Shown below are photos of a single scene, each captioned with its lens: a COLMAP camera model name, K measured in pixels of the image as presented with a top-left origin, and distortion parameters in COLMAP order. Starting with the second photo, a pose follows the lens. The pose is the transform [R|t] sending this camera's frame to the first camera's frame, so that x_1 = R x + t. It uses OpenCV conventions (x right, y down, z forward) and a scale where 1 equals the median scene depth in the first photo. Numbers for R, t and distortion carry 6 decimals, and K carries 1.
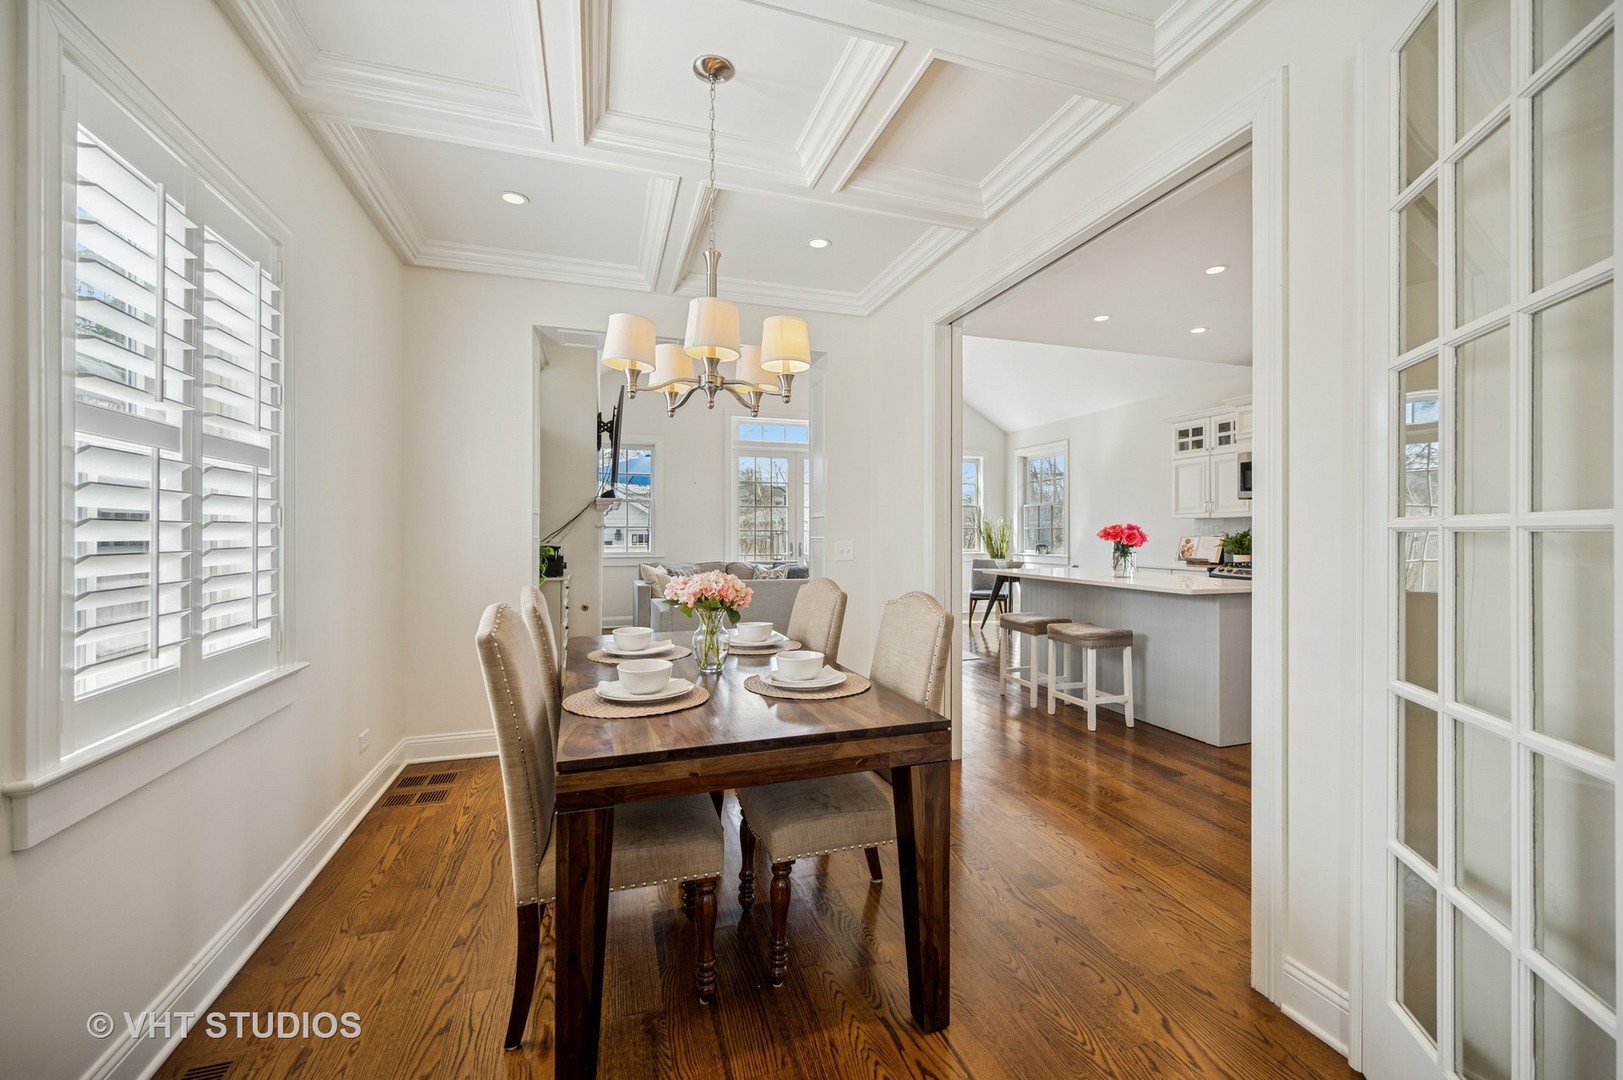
lens RADIAL K [[656.4, 0, 810.8], [0, 656.4, 533.0], [0, 0, 1]] dist [-0.001783, 0.000703]
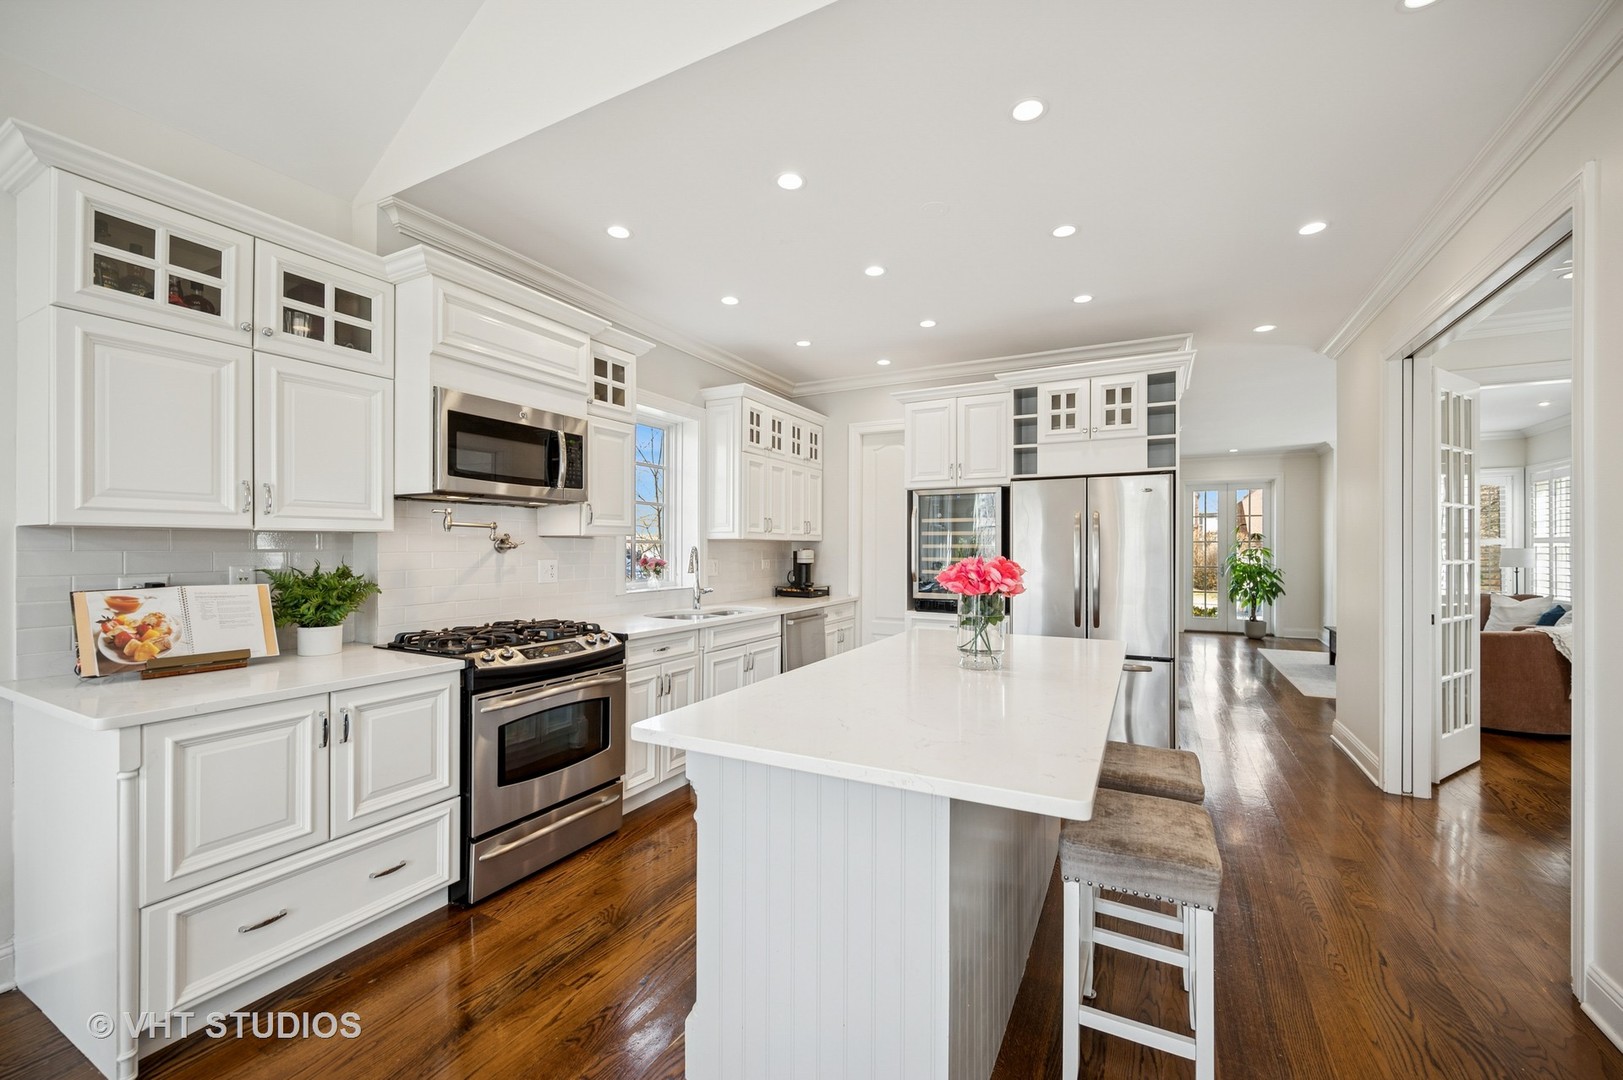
lens RADIAL K [[656.4, 0, 819.1], [0, 656.4, 545.8], [0, 0, 1]] dist [-0.001783, 0.000703]
pose [[-0.700802, 0.001047, 0.713355, 0.157251], [-0.003012, 0.999986, -0.004427, -0.014262], [-0.713350, -0.005251, -0.700788, 1.051288]]
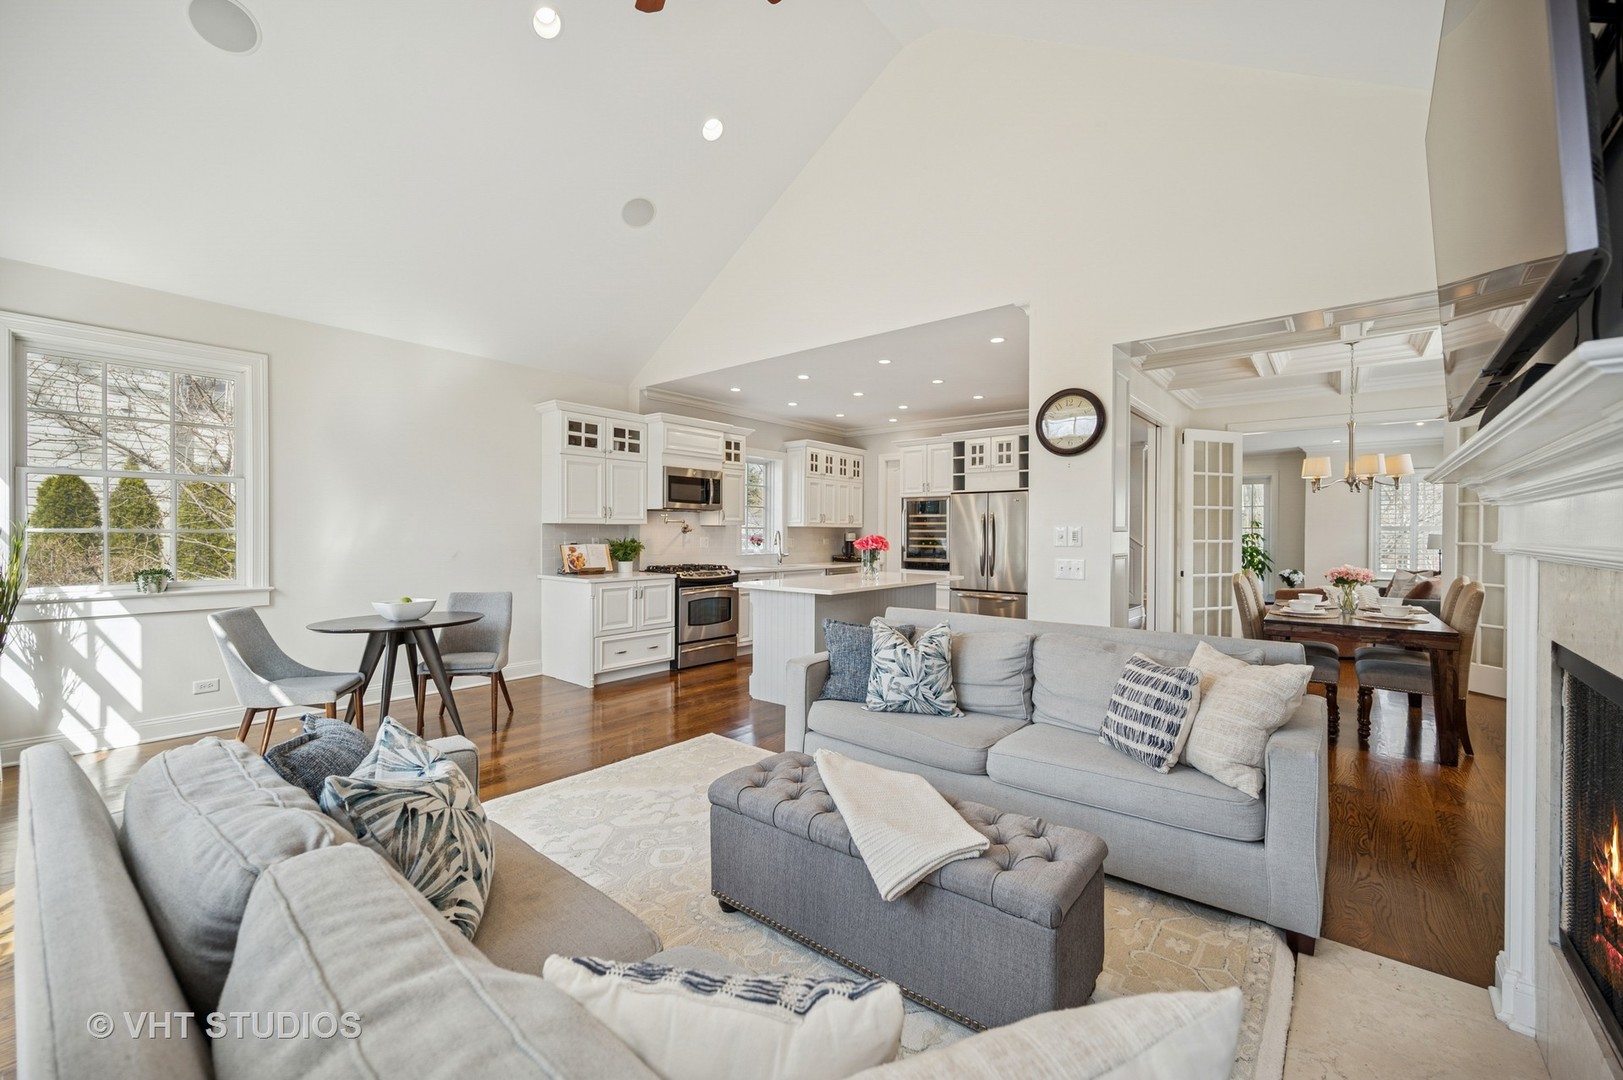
lens RADIAL K [[656.4, 0, 816.4], [0, 656.4, 530.9], [0, 0, 1]] dist [-0.001783, 0.000703]
pose [[-0.543034, -0.001219, 0.839710, -0.358399], [-0.006430, 0.999976, -0.002706, -0.013068], [-0.839686, -0.006869, -0.543028, 1.285572]]
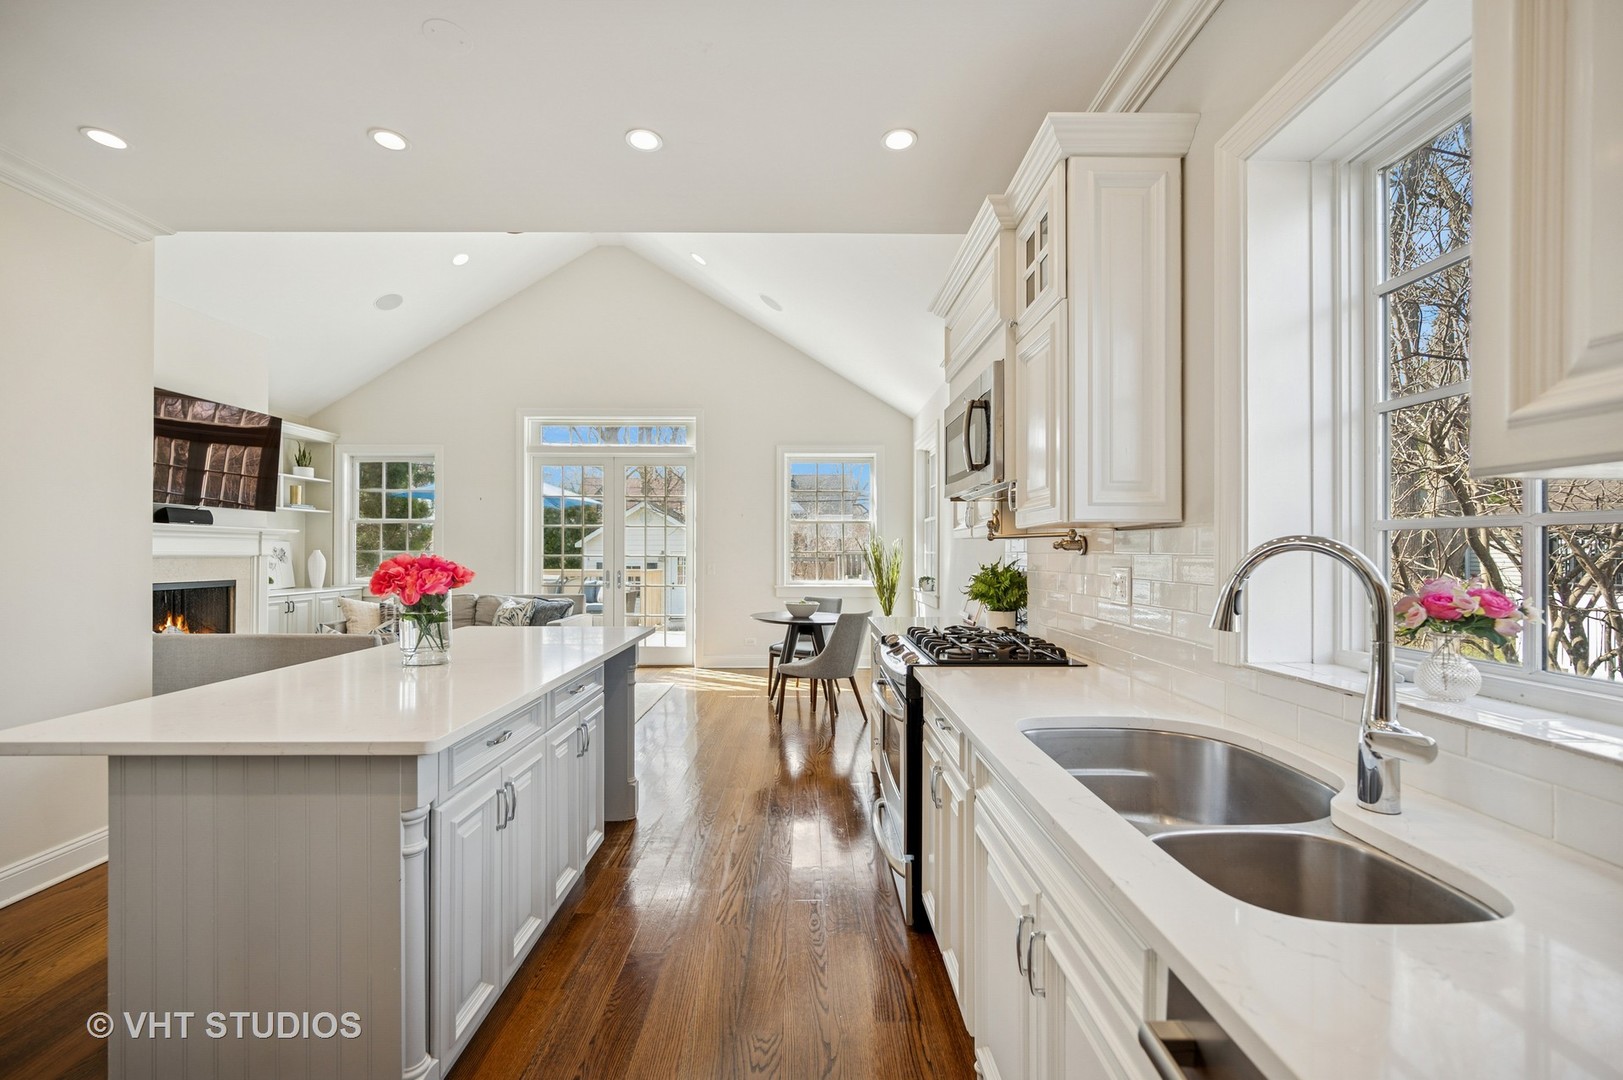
lens RADIAL K [[656.4, 0, 800.8], [0, 656.4, 547.3], [0, 0, 1]] dist [-0.001783, 0.000703]
pose [[0.947658, 0.000922, -0.319285, 0.660215], [-0.003667, 0.999961, -0.007996, -0.012114], [0.319265, 0.008748, 0.947625, 0.463342]]
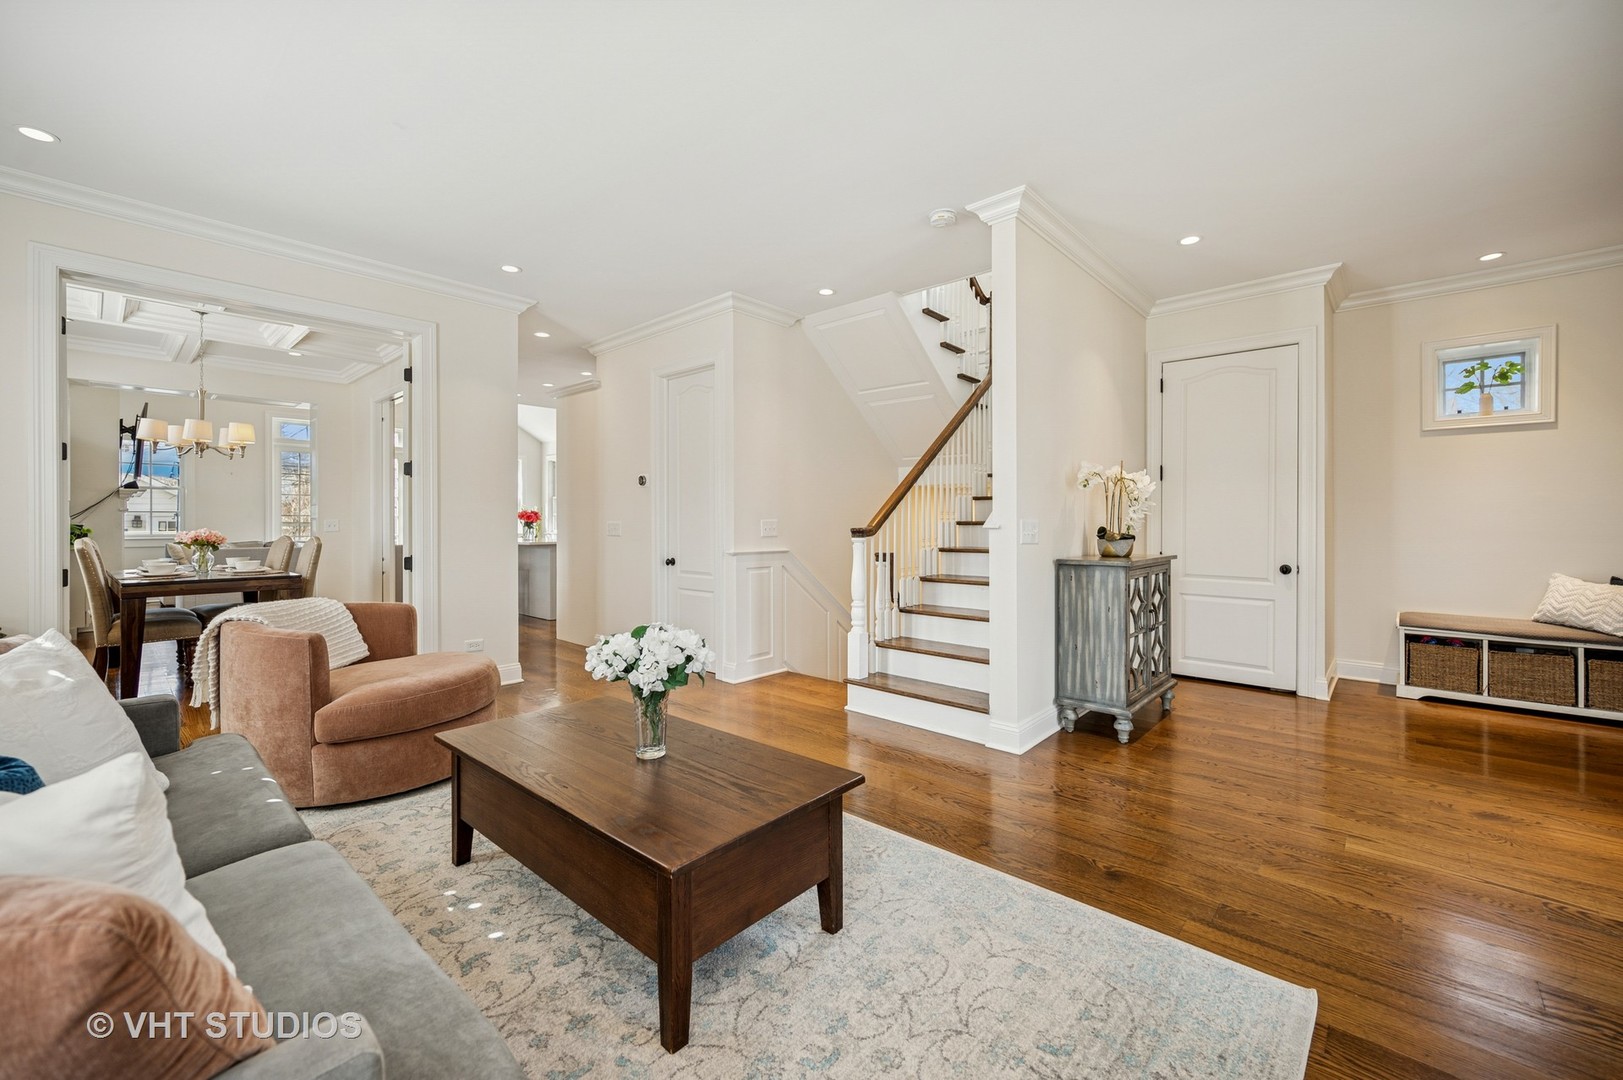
lens RADIAL K [[656.4, 0, 807.8], [0, 656.4, 524.5], [0, 0, 1]] dist [-0.001783, 0.000703]
pose [[0.871480, -0.002433, 0.490425, 0.189033], [0.001111, 0.999995, 0.002986, 0.013488], [-0.490430, -0.002058, 0.871478, -0.674725]]
